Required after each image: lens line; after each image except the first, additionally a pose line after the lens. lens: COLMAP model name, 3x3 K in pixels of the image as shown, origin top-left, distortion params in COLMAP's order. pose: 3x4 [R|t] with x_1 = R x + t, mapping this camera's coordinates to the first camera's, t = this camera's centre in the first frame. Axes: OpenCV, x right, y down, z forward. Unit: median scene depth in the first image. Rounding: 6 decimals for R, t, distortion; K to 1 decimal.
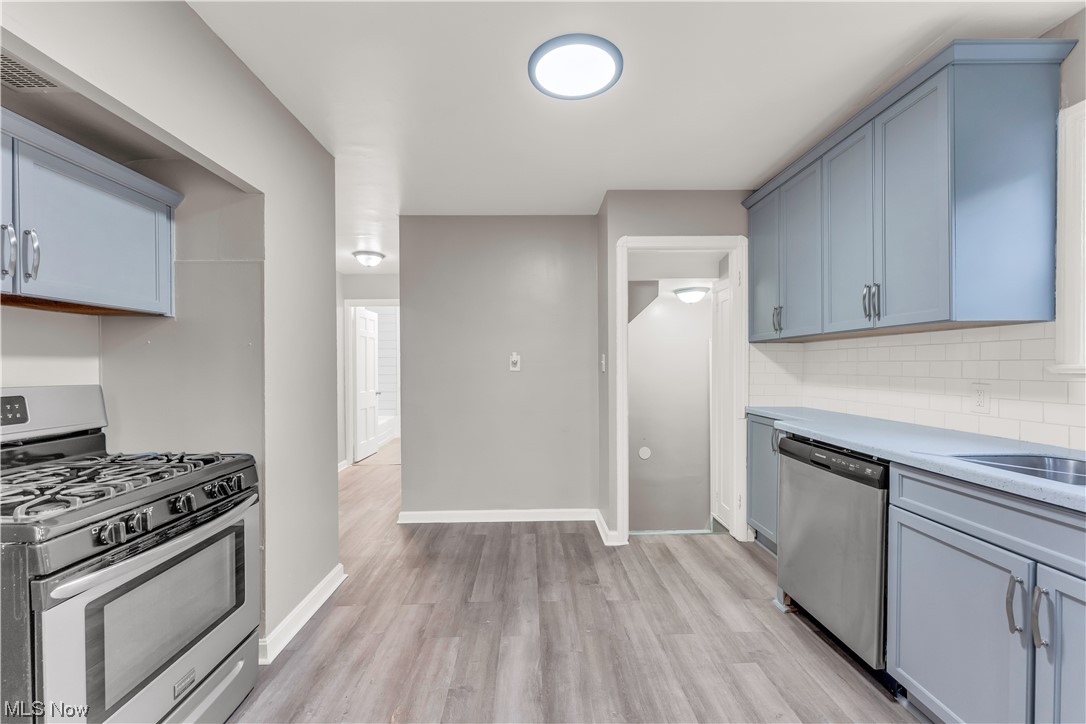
lens RADIAL K [[436.9, 0, 537.6], [0, 436.9, 367.6], [0, 0, 1]] dist [0.002249, 0.000169]
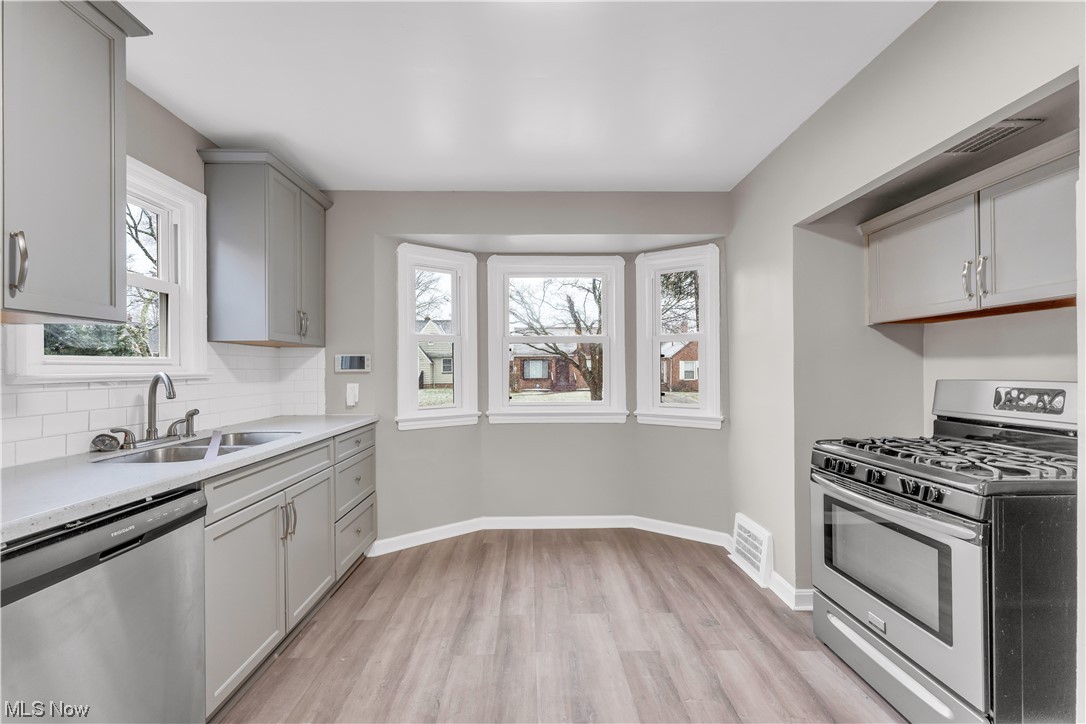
lens RADIAL K [[436.9, 0, 540.4], [0, 436.9, 367.1], [0, 0, 1]] dist [0.002249, 0.000169]
pose [[-0.999904, 0.013276, -0.004083, 0.089989], [0.013285, 0.999909, -0.002202, -0.005580], [0.004053, -0.002256, -0.999989, 1.496491]]
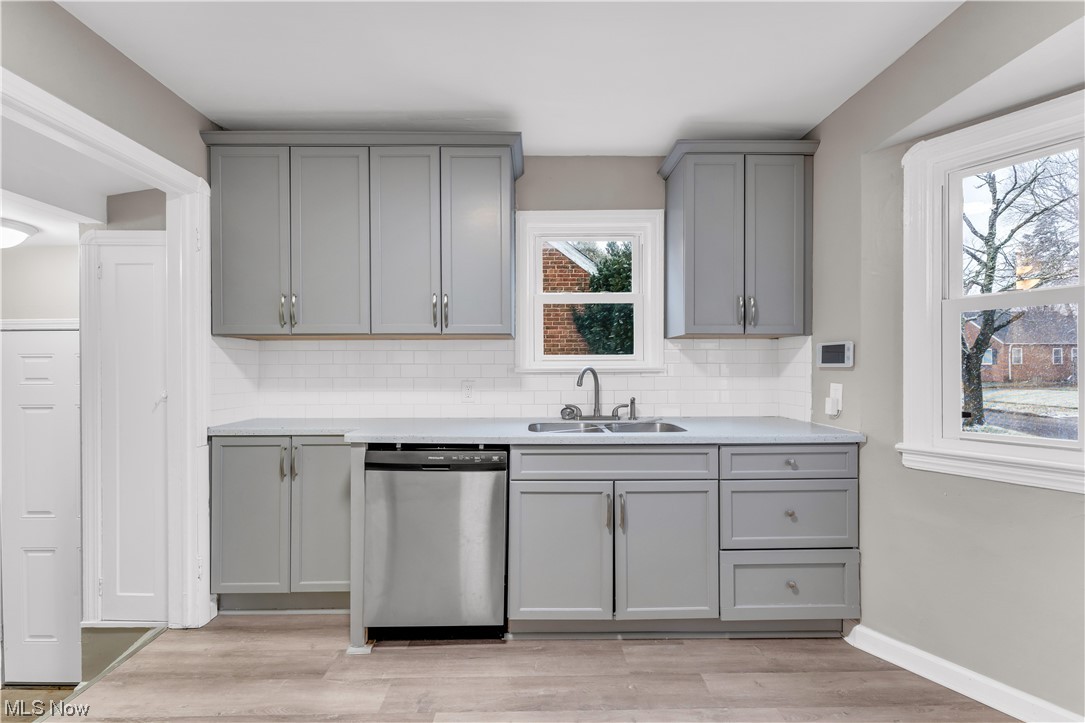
lens RADIAL K [[436.5, 0, 536.2], [0, 436.5, 367.5], [0, 0, 1]] dist [0.002249, 0.000169]
pose [[0.003760, 0.004533, 0.999983, -0.329769], [0.005366, 0.999975, -0.004553, 0.001048], [-0.999979, 0.005383, 0.003736, 0.726095]]
